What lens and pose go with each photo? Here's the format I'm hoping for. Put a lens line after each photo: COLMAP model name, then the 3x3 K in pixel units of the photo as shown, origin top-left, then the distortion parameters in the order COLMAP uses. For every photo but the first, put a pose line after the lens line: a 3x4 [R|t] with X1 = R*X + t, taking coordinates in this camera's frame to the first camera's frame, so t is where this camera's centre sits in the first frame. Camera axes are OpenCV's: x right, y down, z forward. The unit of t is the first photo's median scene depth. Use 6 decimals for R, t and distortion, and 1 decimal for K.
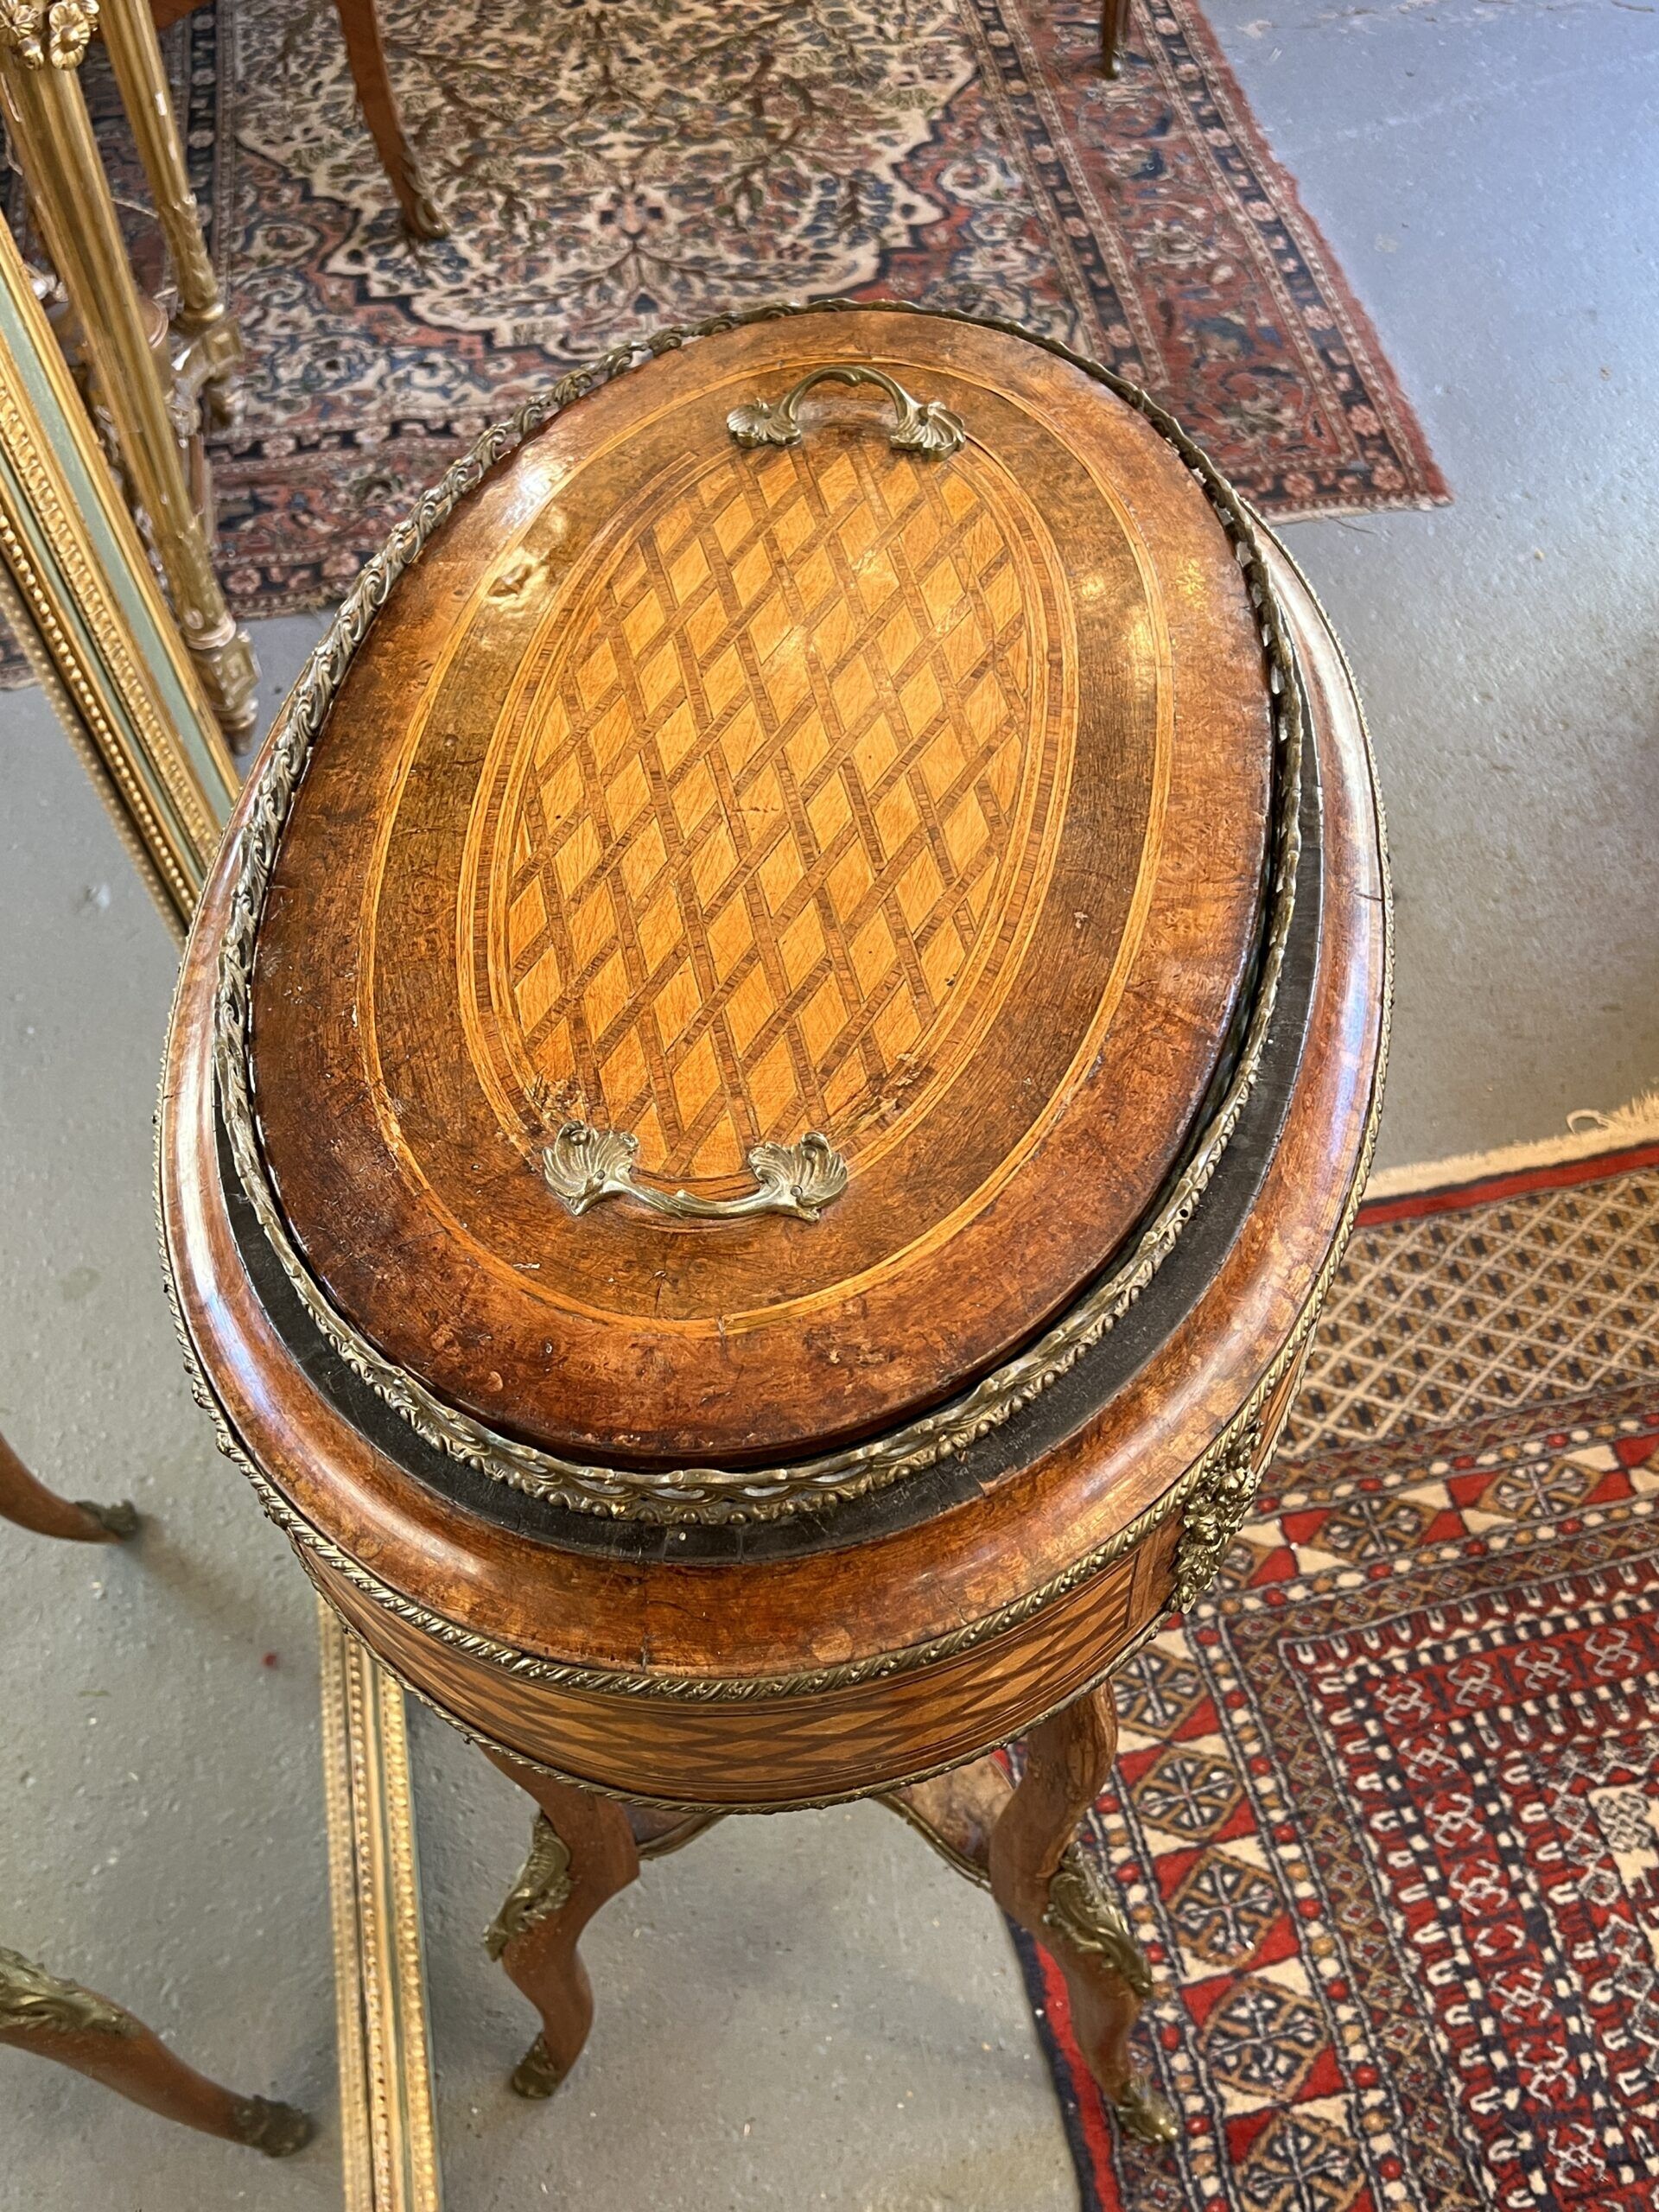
lens RADIAL K [[2146.0, 0, 816.3], [0, 2146.0, 1117.9], [0, 0, 1]] dist [0.023553, 0.000000]
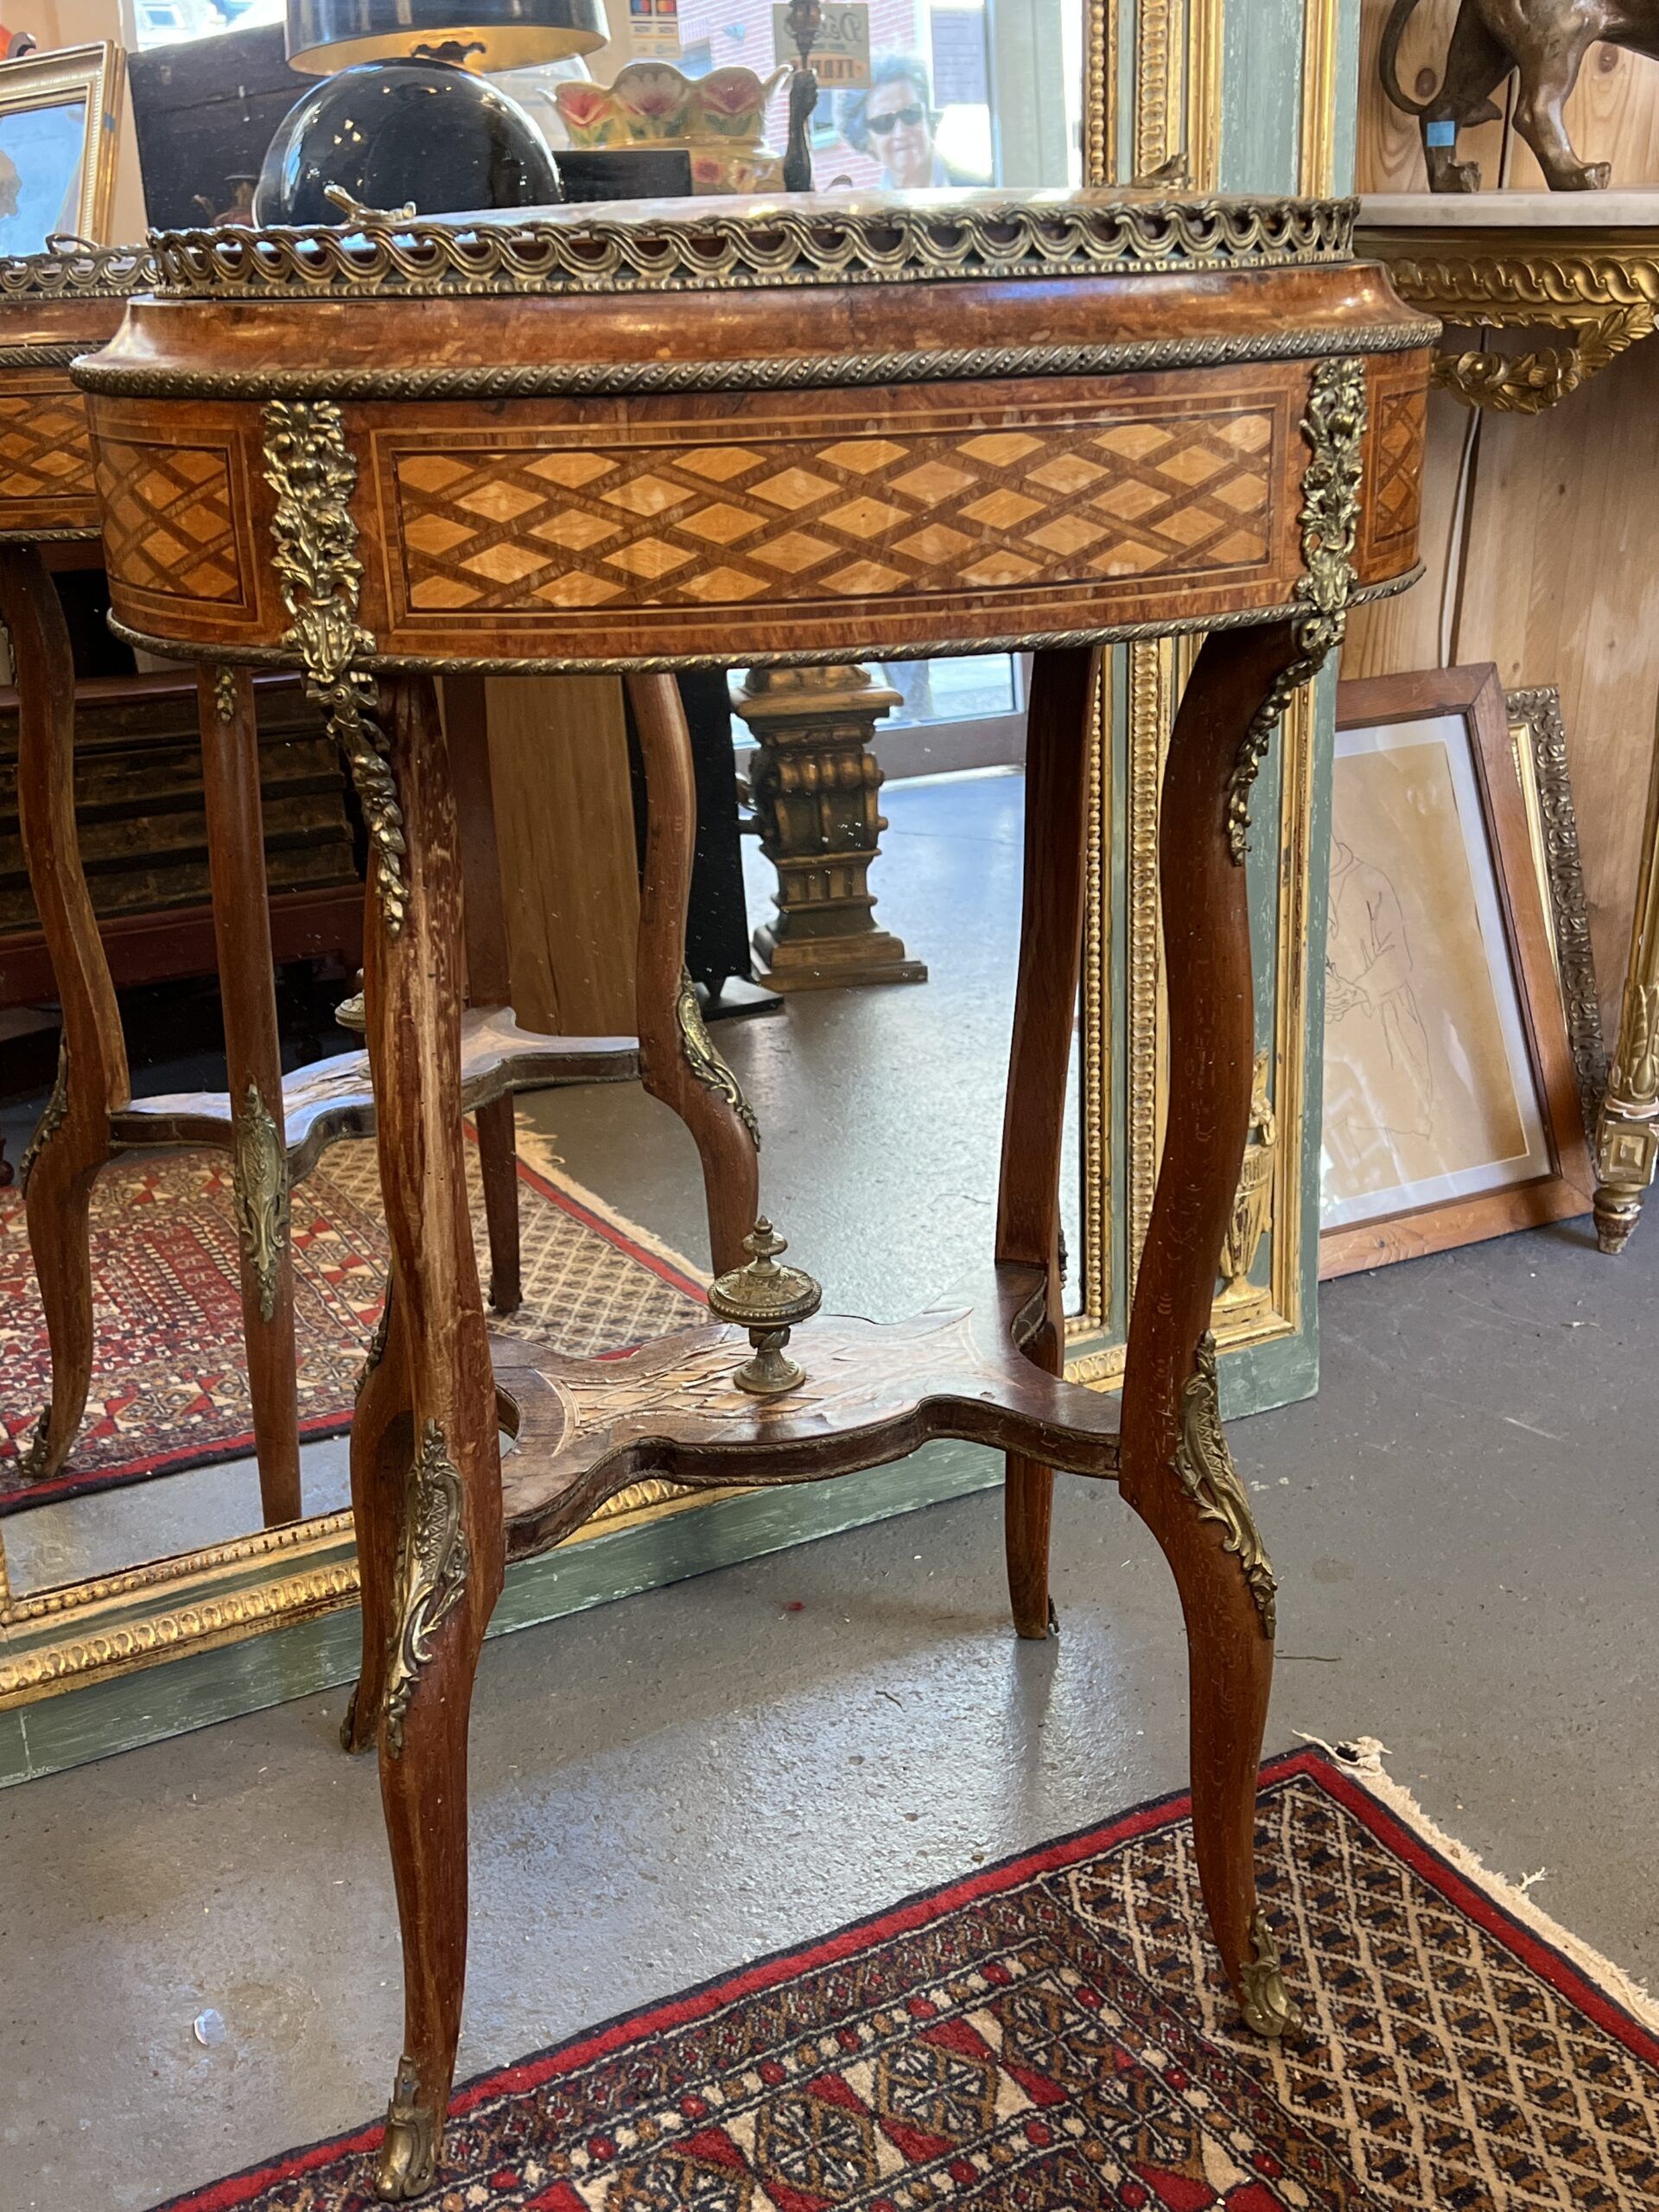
lens RADIAL K [[2386.6, 0, 818.4], [0, 2386.6, 1140.8], [0, 0, 1]] dist [0.030036, 0.000000]
pose [[0.302460, 0.377398, -0.875265, 1.214684], [-0.769420, 0.638673, 0.009499, 0.127238], [0.562593, 0.670573, 0.483550, 0.565219]]
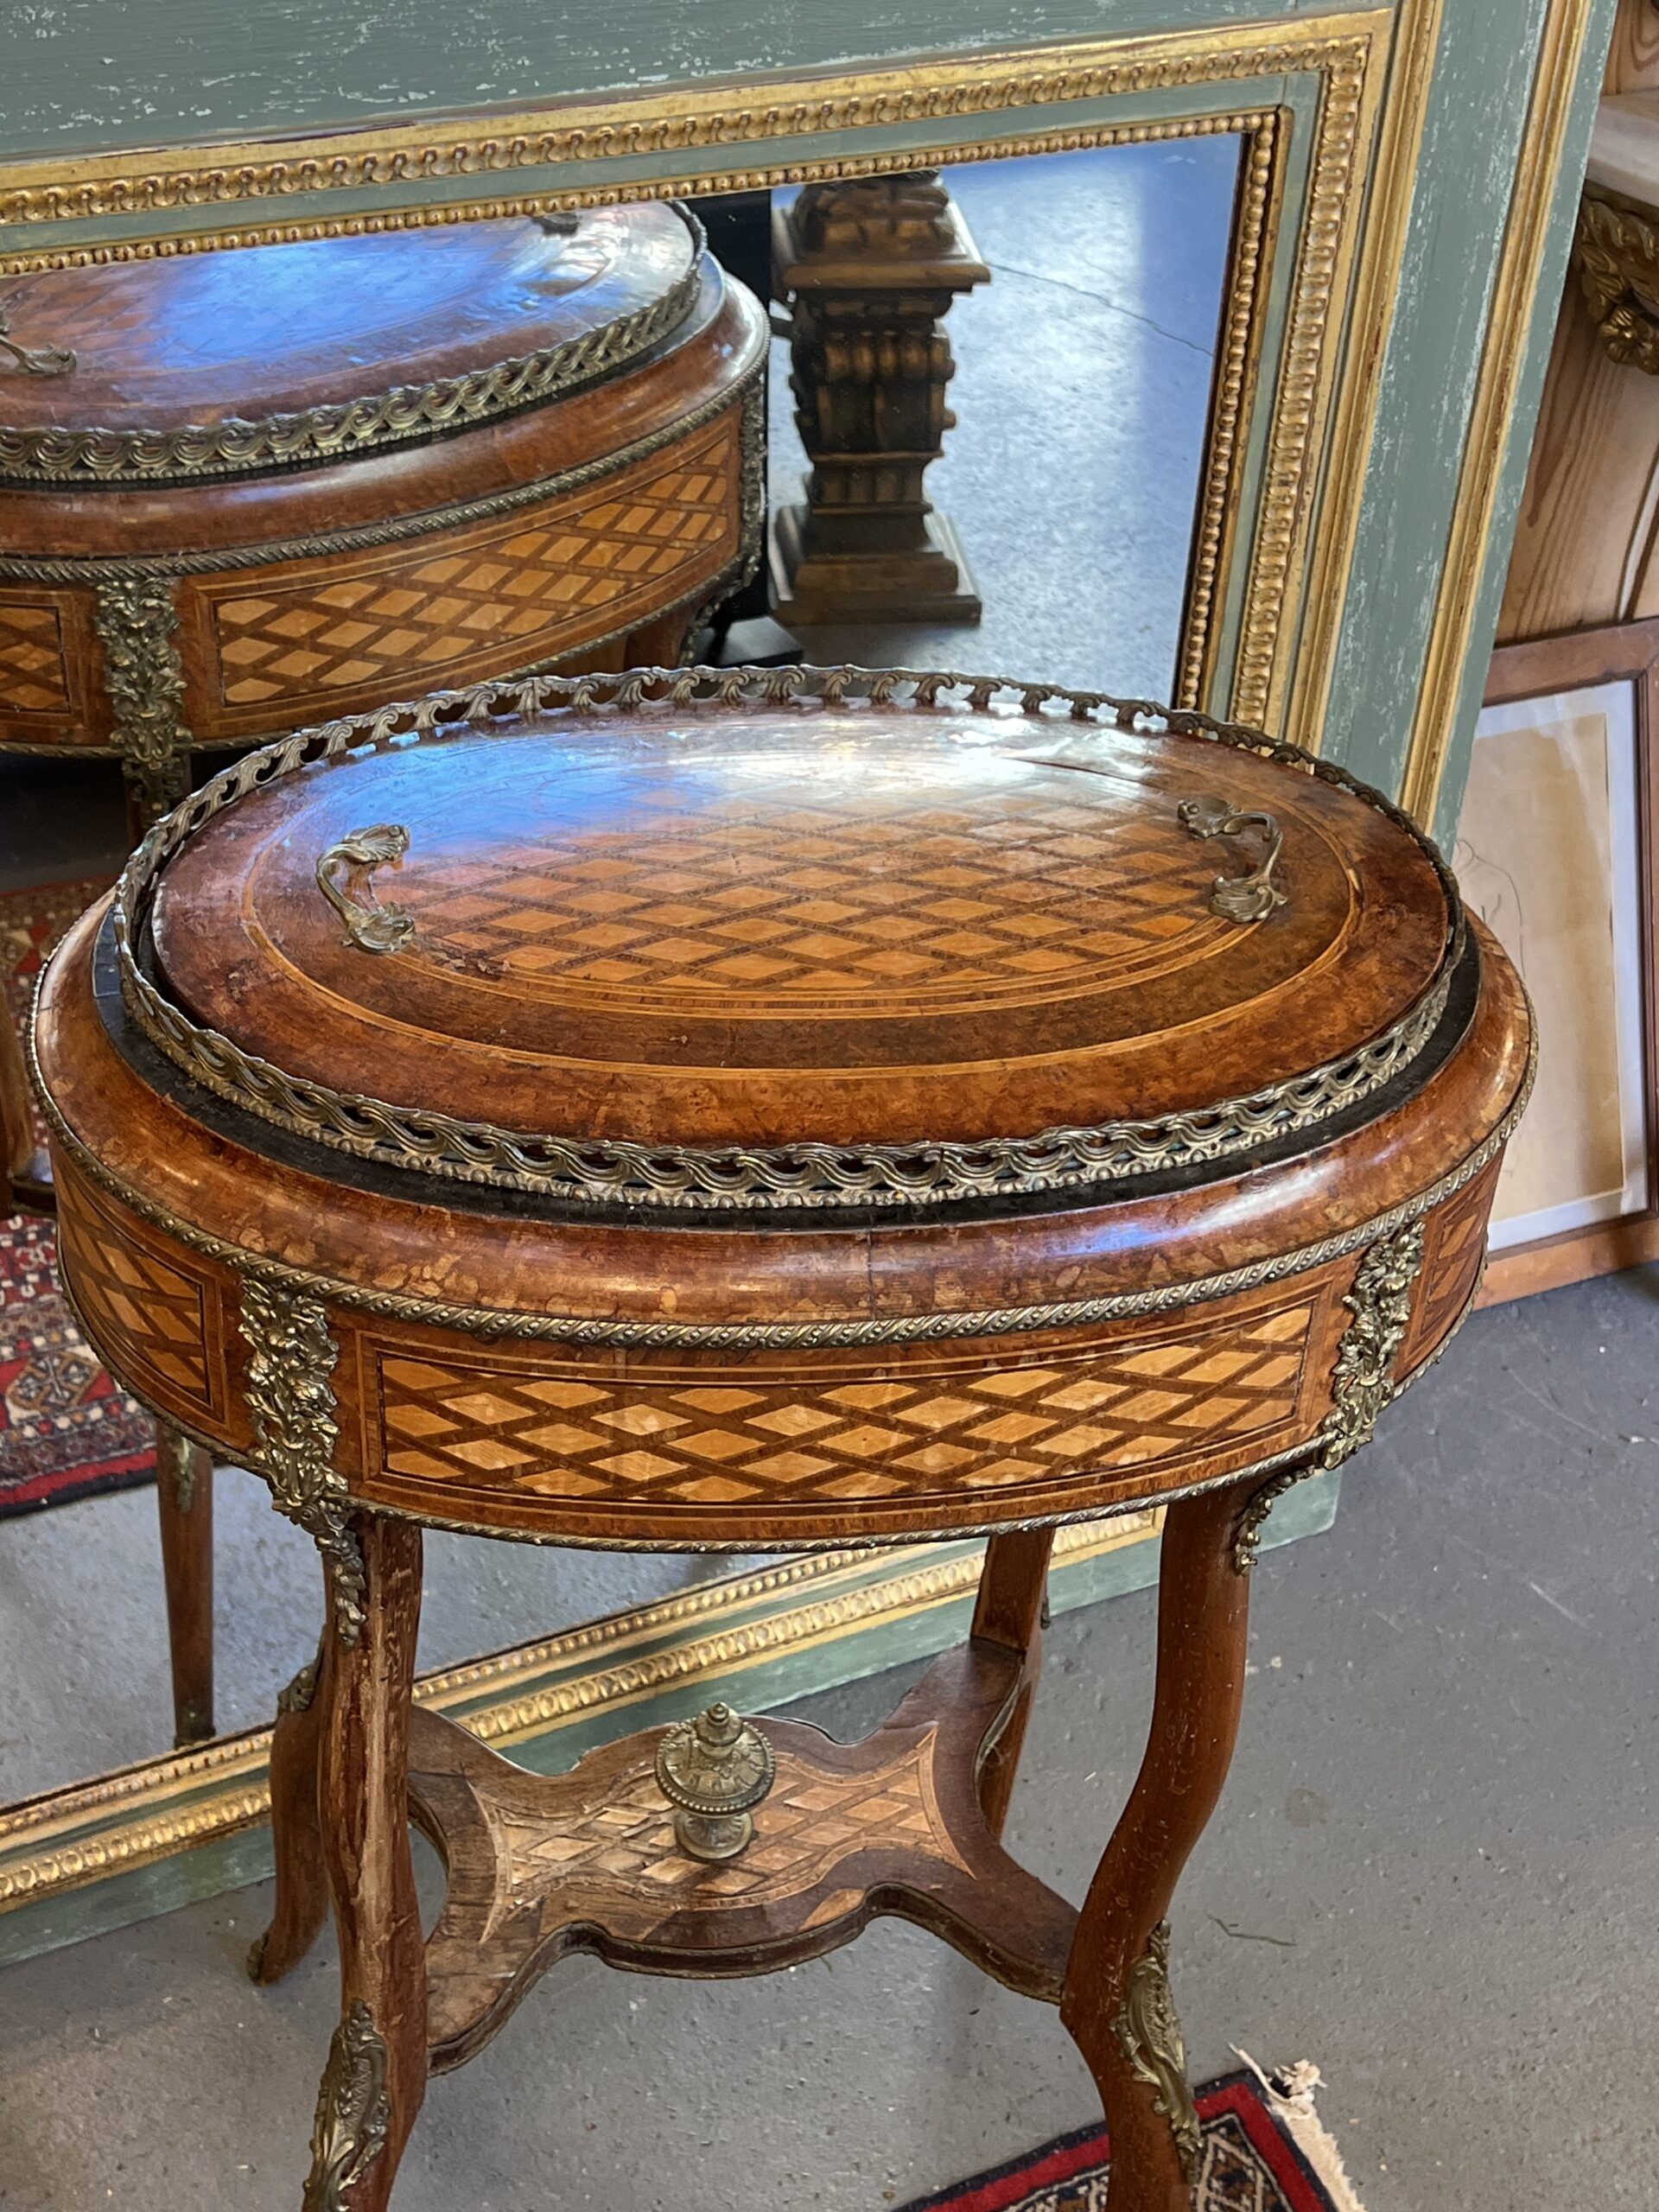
lens RADIAL K [[2986.0, 0, 853.0], [0, 2986.0, 1106.8], [0, 0, 1]] dist [0.075766, 0.000000]
pose [[0.261673, 0.628963, -0.732075, 1.034527], [-0.825324, 0.539050, 0.168121, -0.322890], [0.500367, 0.560206, 0.660153, 0.005475]]
